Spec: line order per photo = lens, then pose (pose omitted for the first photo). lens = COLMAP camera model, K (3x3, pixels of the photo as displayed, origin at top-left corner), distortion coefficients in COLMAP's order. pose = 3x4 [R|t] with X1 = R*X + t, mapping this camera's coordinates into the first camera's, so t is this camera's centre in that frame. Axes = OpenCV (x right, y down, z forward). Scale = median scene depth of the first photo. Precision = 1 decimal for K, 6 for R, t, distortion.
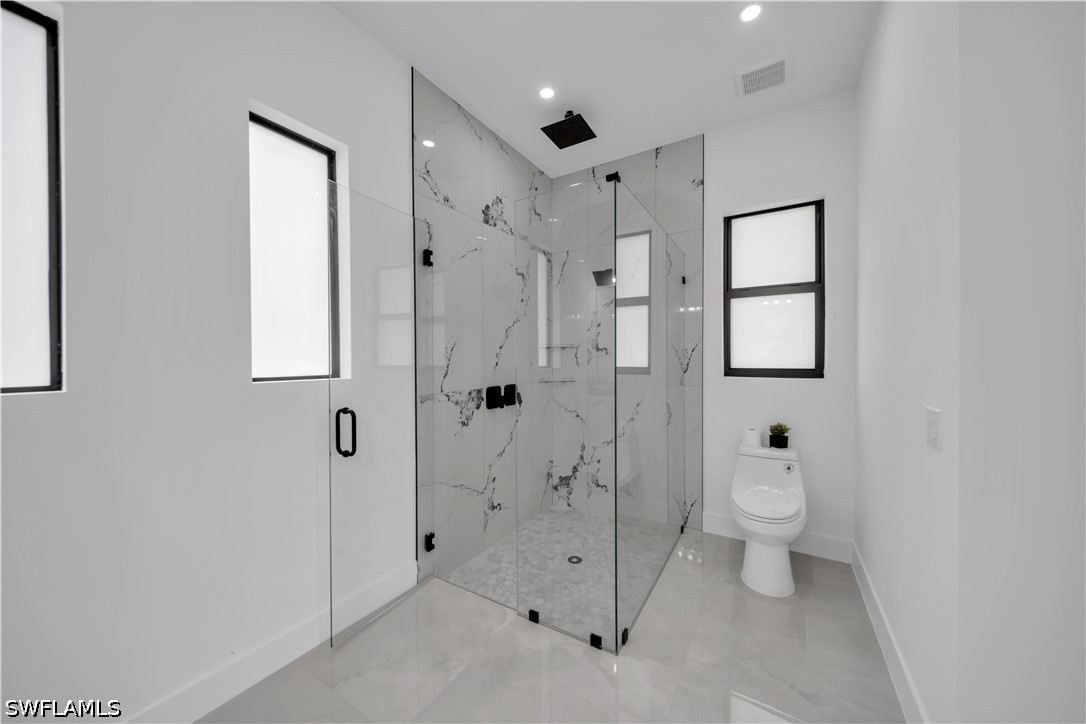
lens RADIAL K [[377.4, 0, 542.4], [0, 377.4, 360.1], [0, 0, 1]] dist [-0.002196, -0.000208]
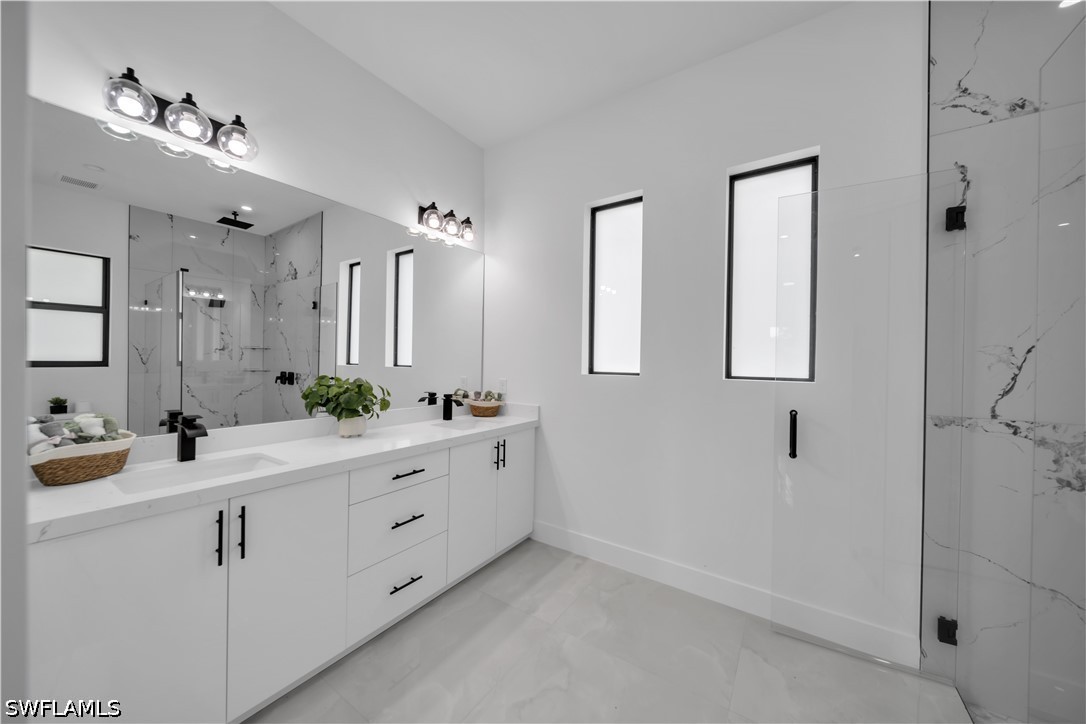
lens RADIAL K [[377.4, 0, 545.4], [0, 377.4, 361.2], [0, 0, 1]] dist [-0.002196, -0.000208]
pose [[-0.035038, 0.005153, -0.999373, 0.406966], [-0.017777, 0.999825, 0.005778, -0.001202], [0.999228, 0.017968, -0.034941, 0.277348]]
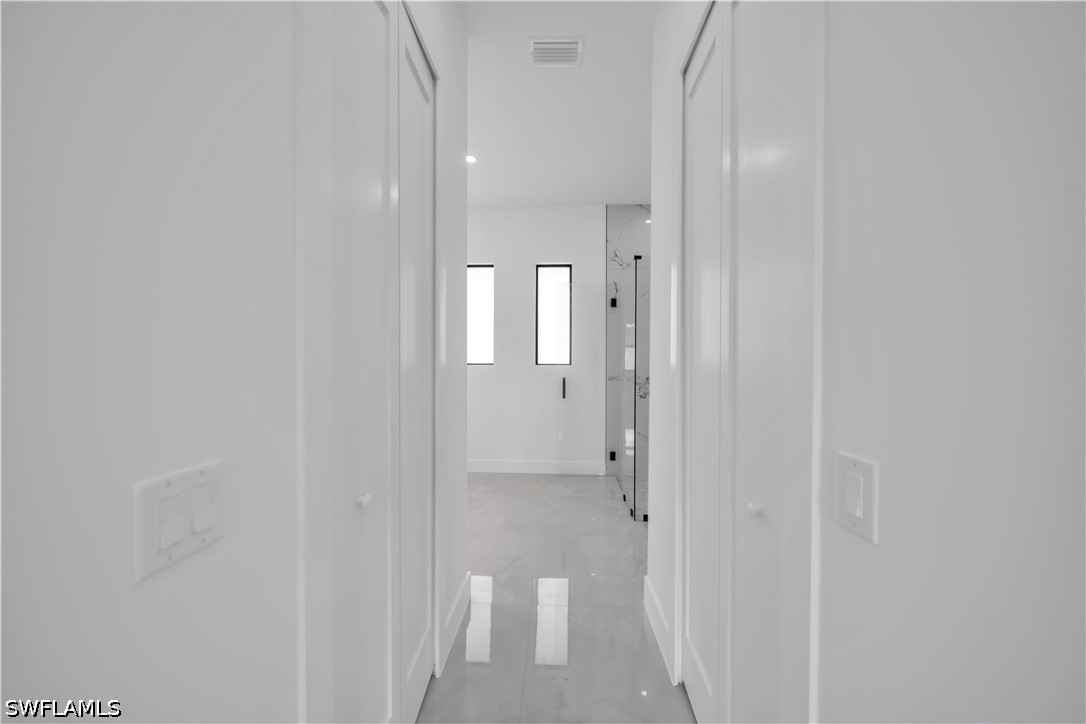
lens RADIAL K [[377.4, 0, 541.2], [0, 377.4, 357.4], [0, 0, 1]] dist [-0.002196, -0.000208]
pose [[0.473962, 0.012789, -0.880452, 1.153886], [-0.007196, 0.999917, 0.010651, -0.019479], [0.880516, 0.001288, 0.474015, -0.191330]]
